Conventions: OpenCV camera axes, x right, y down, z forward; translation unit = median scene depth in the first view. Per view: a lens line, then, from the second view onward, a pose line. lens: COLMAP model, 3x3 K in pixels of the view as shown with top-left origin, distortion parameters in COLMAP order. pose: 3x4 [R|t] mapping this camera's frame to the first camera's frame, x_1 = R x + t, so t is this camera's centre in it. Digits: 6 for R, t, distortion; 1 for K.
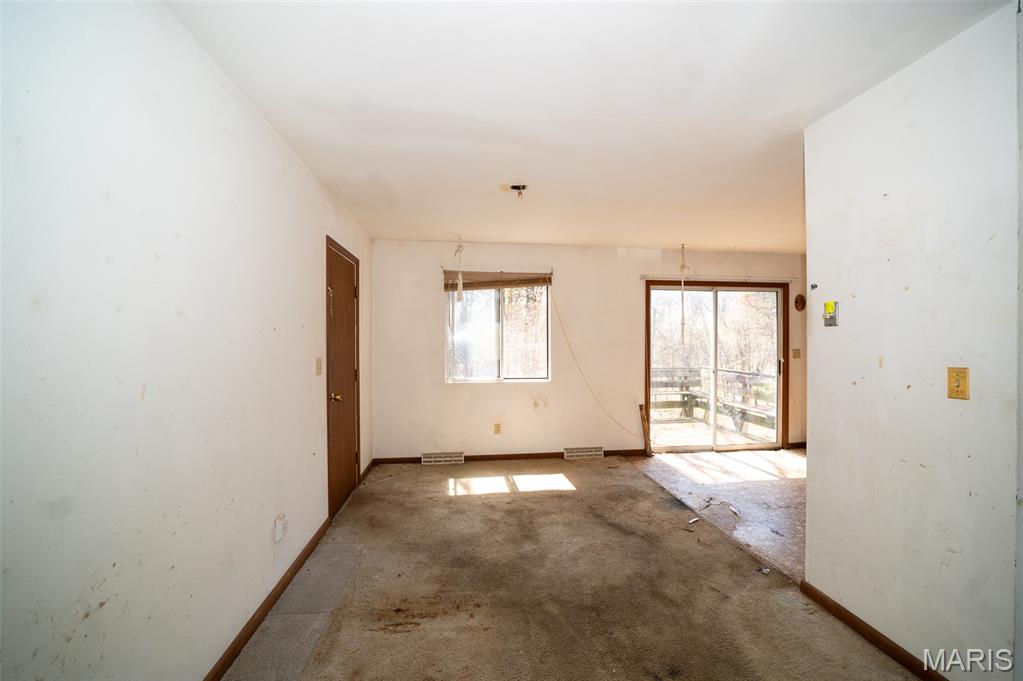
lens RADIAL K [[463.5, 0, 506.5], [0, 463.5, 347.4], [0, 0, 1]] dist [-0.030016, 0.000524]
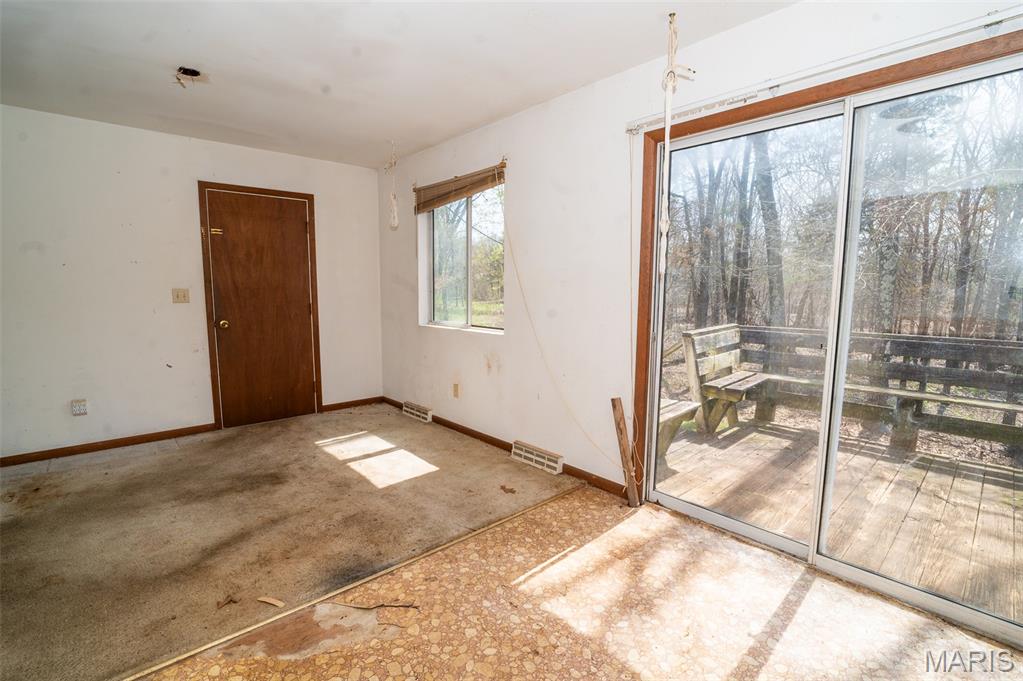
lens RADIAL K [[463.5, 0, 506.5], [0, 463.5, 347.4], [0, 0, 1]] dist [-0.030016, 0.000524]
pose [[0.550763, 0.105301, -0.827993, 0.717920], [-0.017460, 0.993246, 0.114703, 0.017435], [0.834479, -0.048717, 0.548882, 0.715688]]
